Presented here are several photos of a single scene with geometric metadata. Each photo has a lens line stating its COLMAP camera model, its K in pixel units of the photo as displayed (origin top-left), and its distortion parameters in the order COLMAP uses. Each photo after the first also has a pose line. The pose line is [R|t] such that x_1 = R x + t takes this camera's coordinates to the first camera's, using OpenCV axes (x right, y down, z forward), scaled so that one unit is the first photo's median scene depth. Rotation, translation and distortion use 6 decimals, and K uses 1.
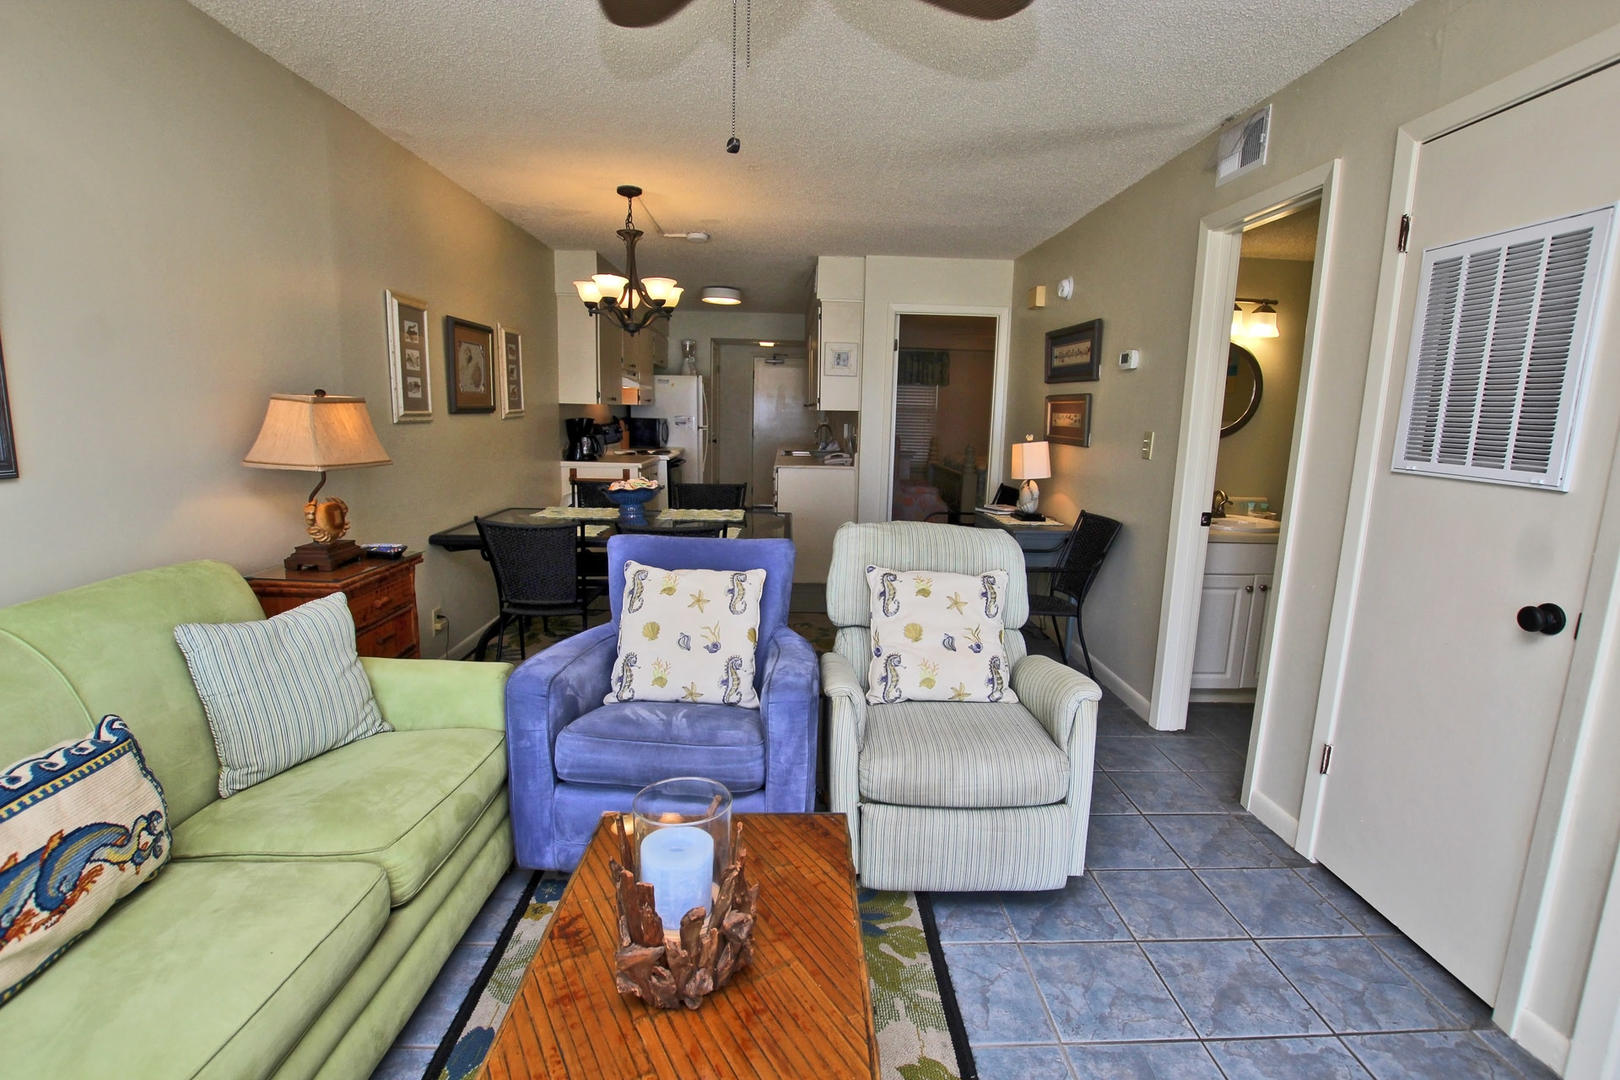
lens RADIAL K [[753.0, 0, 810.4], [0, 753.0, 542.8], [0, 0, 1]] dist [-0.034302, 0.005524]
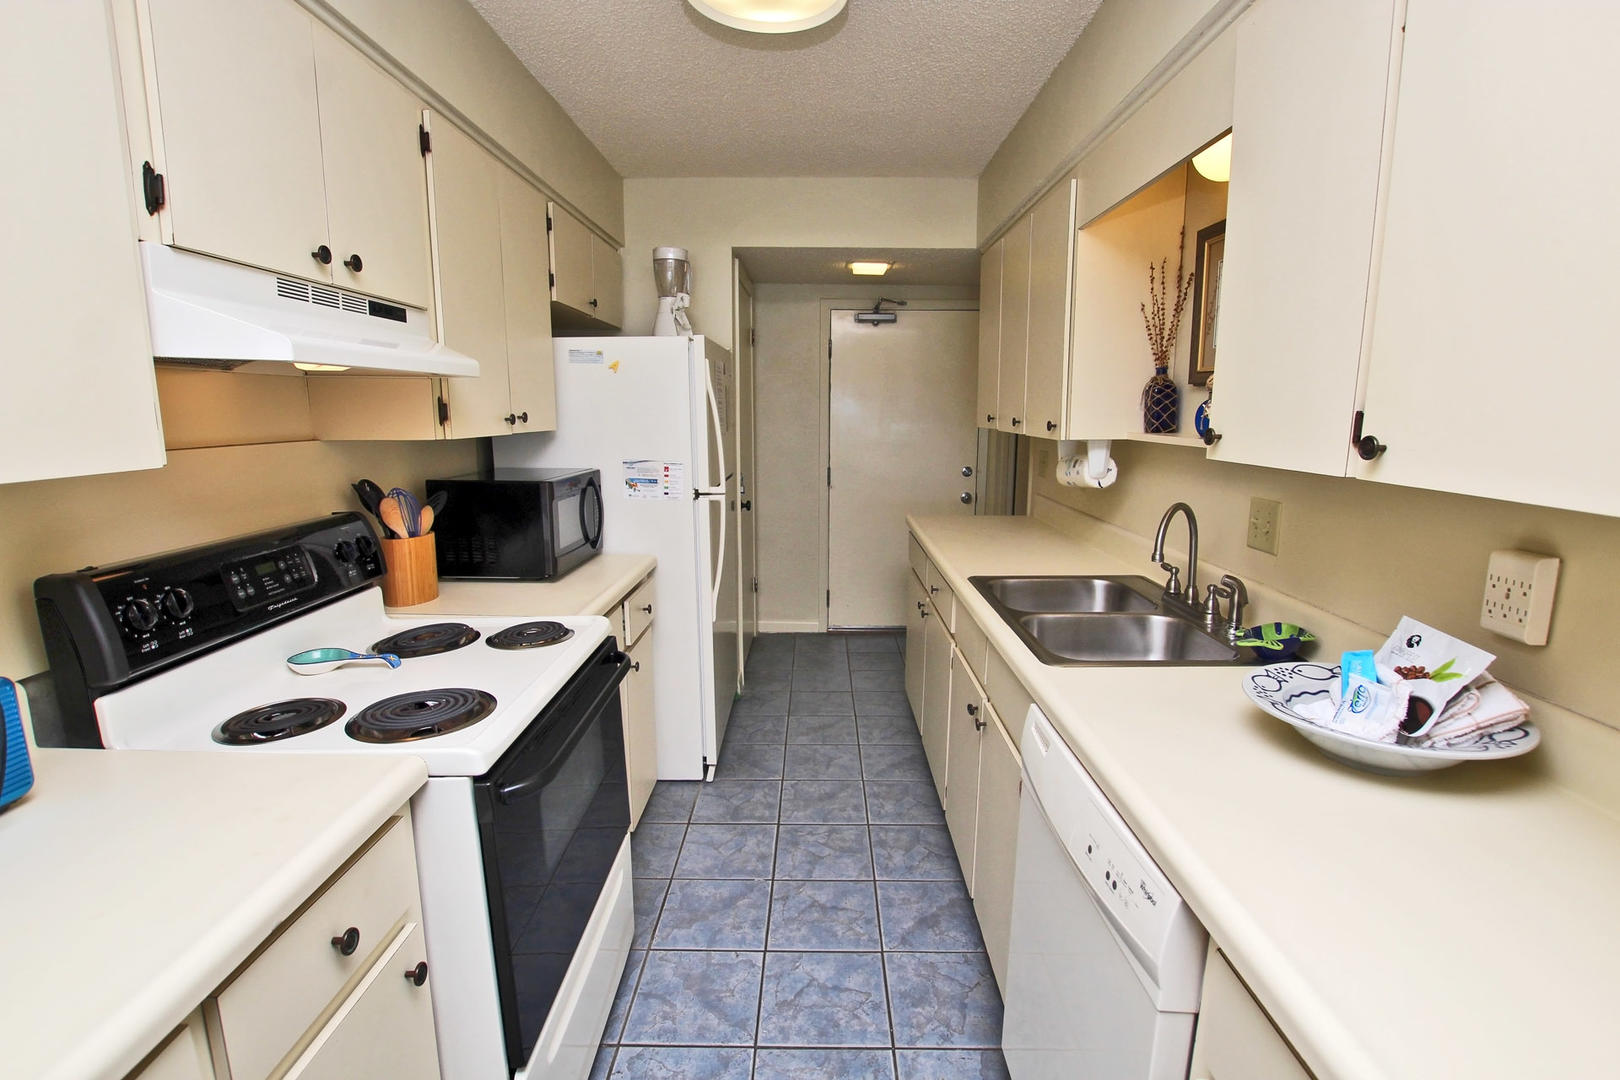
lens RADIAL K [[753.0, 0, 810.4], [0, 753.0, 542.8], [0, 0, 1]] dist [-0.034302, 0.005524]
pose [[0.998890, -0.012226, -0.045495, -0.277787], [0.012236, 0.999925, -0.000045, -0.433491], [0.045492, -0.000511, 0.998965, 2.223824]]
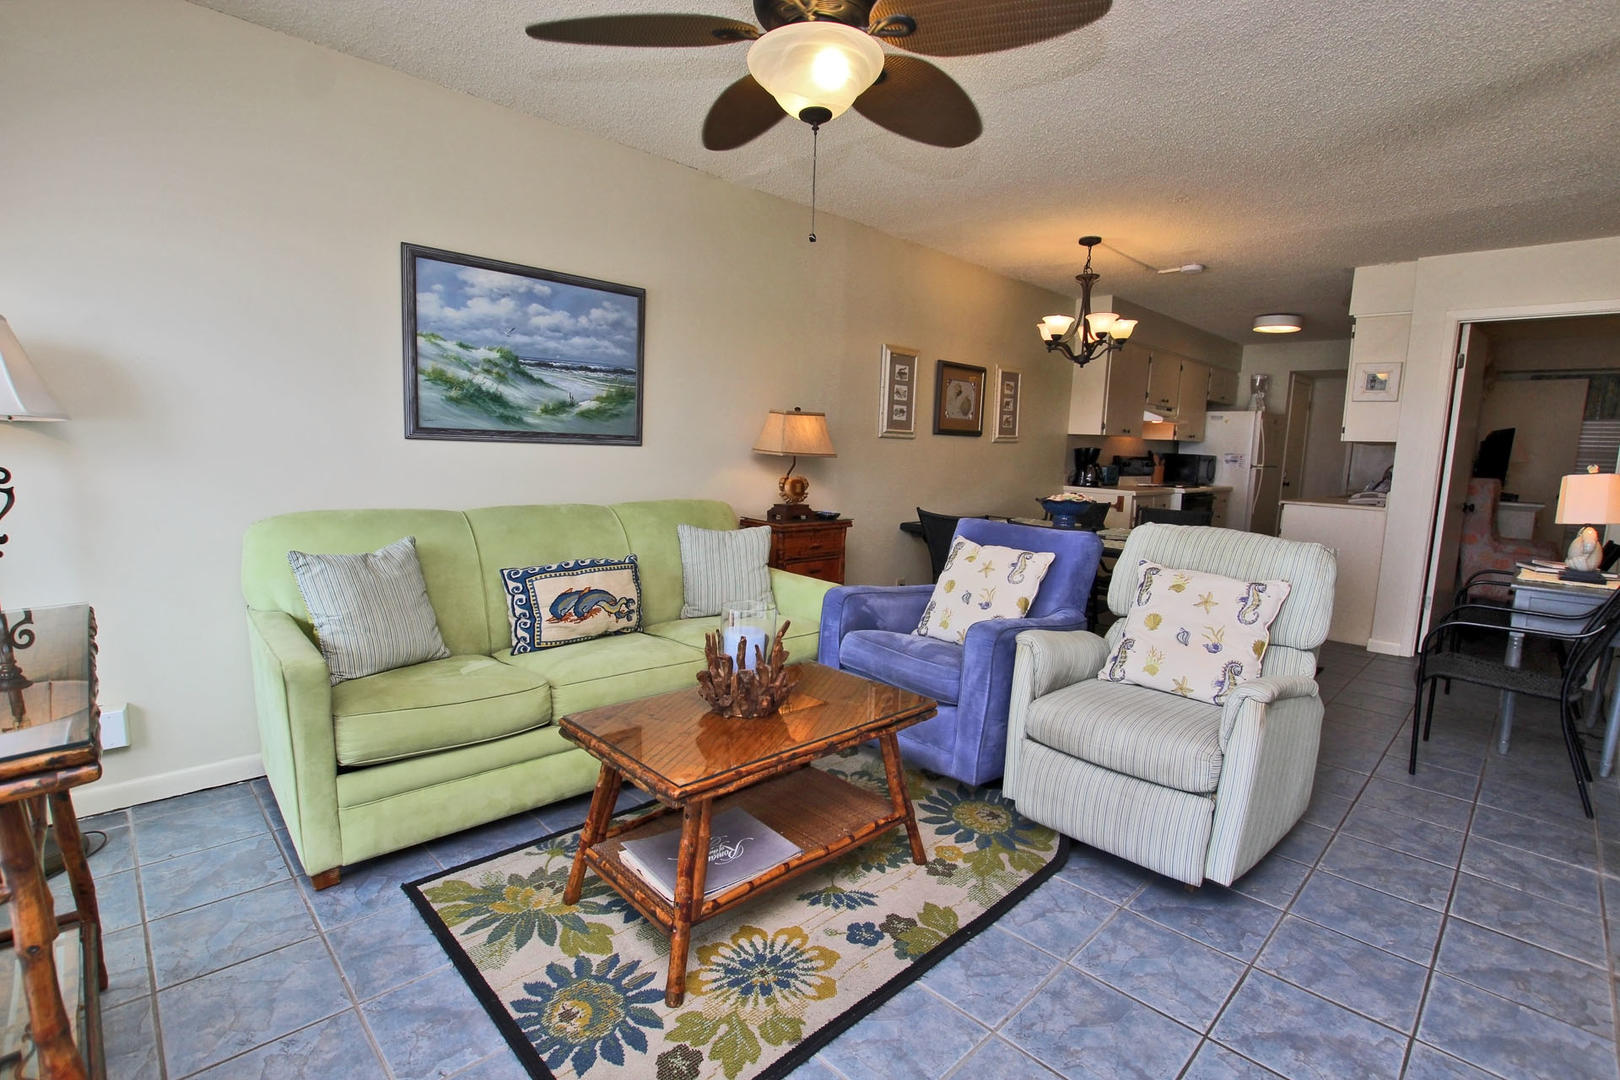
lens RADIAL K [[753.0, 0, 810.4], [0, 753.0, 542.8], [0, 0, 1]] dist [-0.034302, 0.005524]
pose [[0.678237, 0.096262, -0.728511, 0.536853], [-0.145103, 0.989407, -0.004353, 0.080875], [0.720375, 0.108662, 0.685021, -0.058320]]
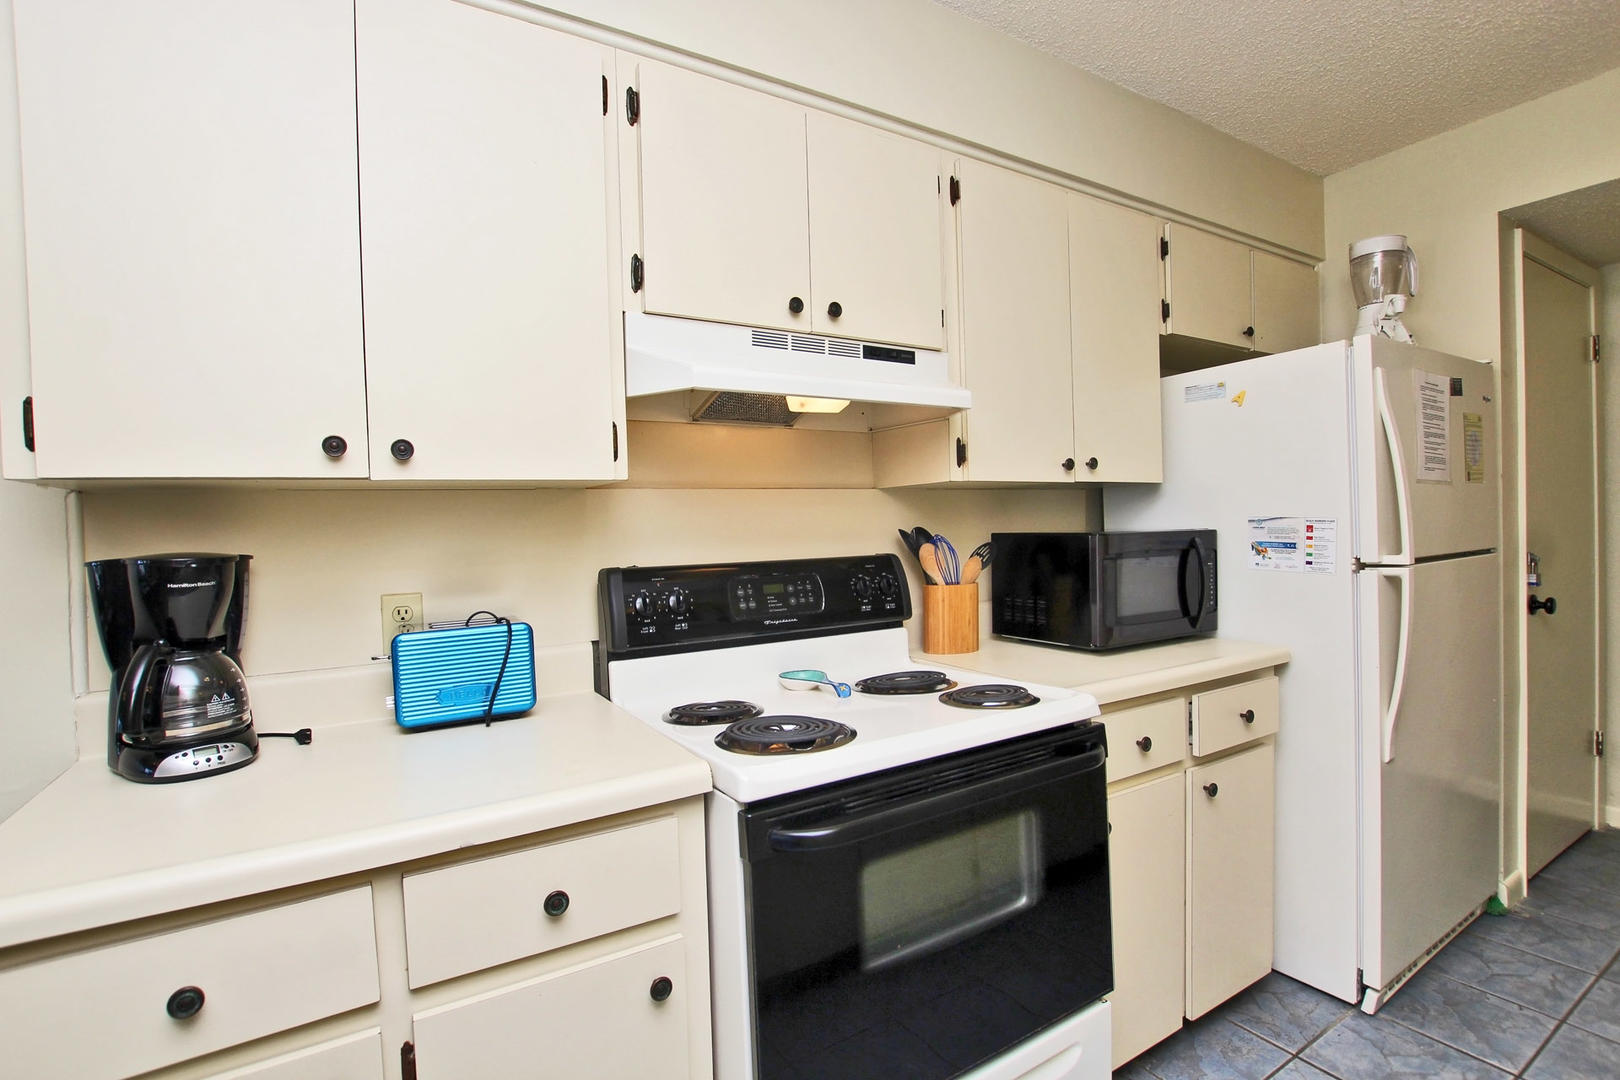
lens RADIAL K [[753.0, 0, 810.4], [0, 753.0, 542.8], [0, 0, 1]] dist [-0.034302, 0.005524]
pose [[0.492226, -0.019533, -0.870248, -0.121184], [-0.111393, 0.990115, -0.085229, -0.405181], [0.863310, 0.138891, 0.485185, 2.481468]]
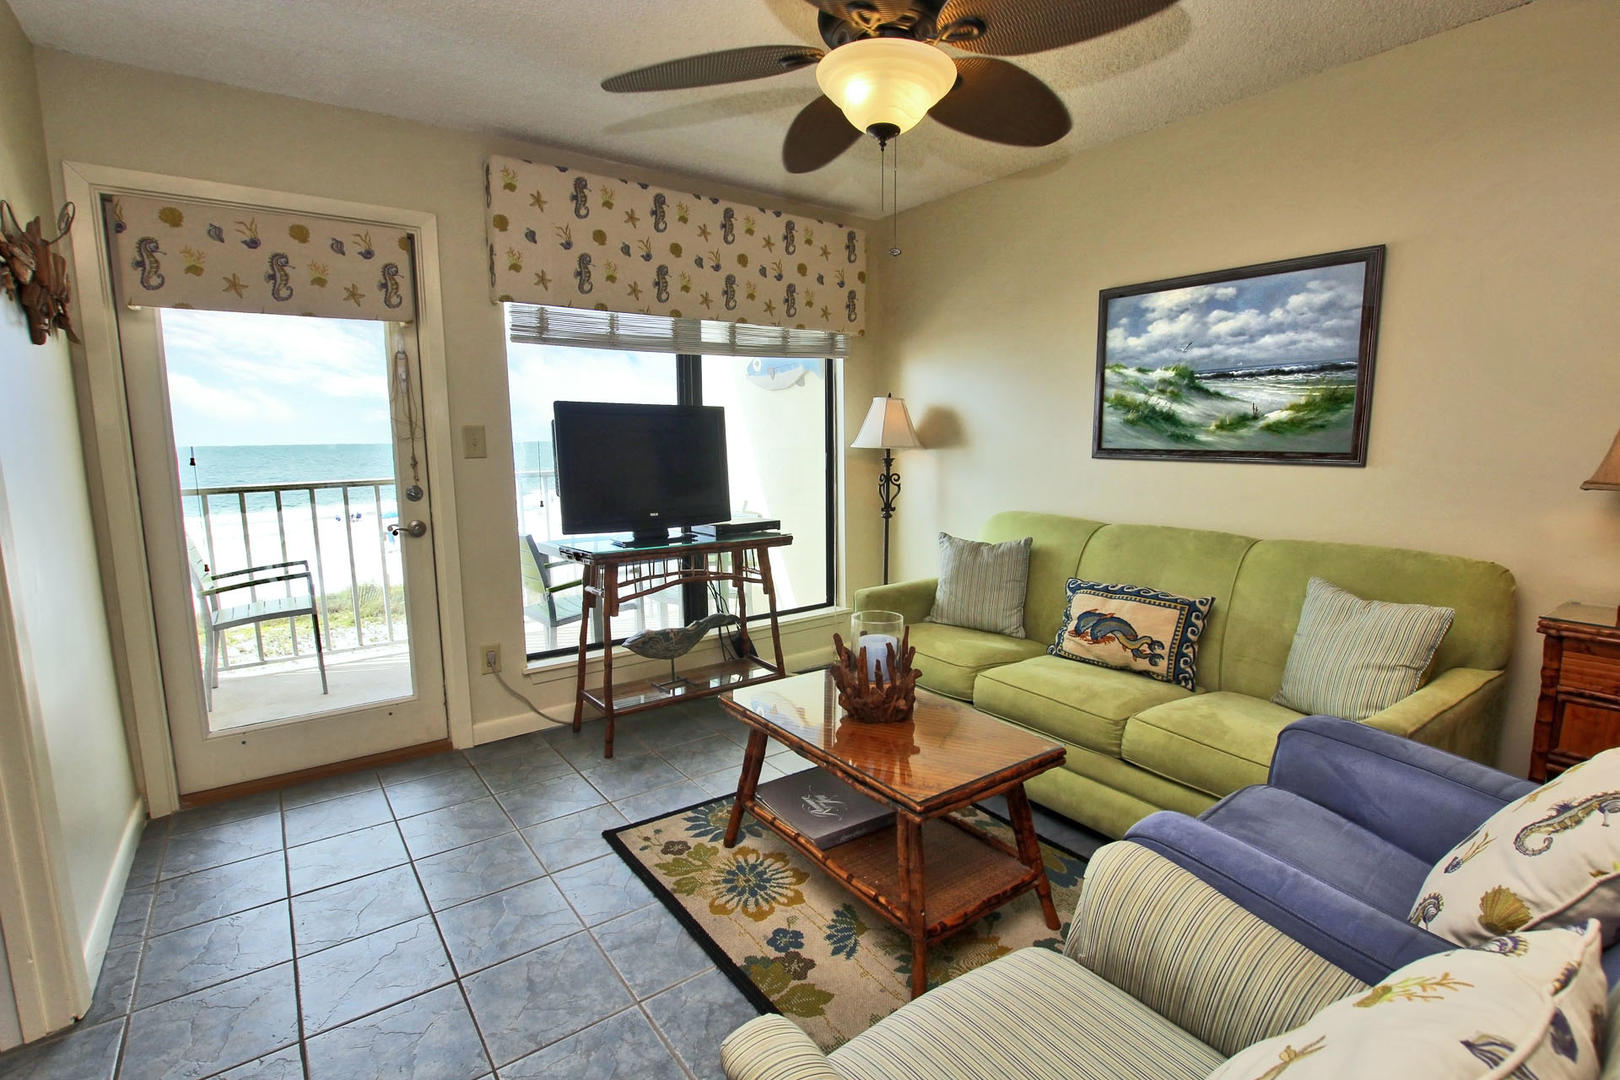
lens RADIAL K [[753.0, 0, 810.4], [0, 753.0, 542.8], [0, 0, 1]] dist [-0.034302, 0.005524]
pose [[-0.820395, 0.064550, -0.568142, 0.456915], [-0.108796, 0.957834, 0.265927, -0.142354], [0.561351, 0.279977, -0.778780, 1.032576]]
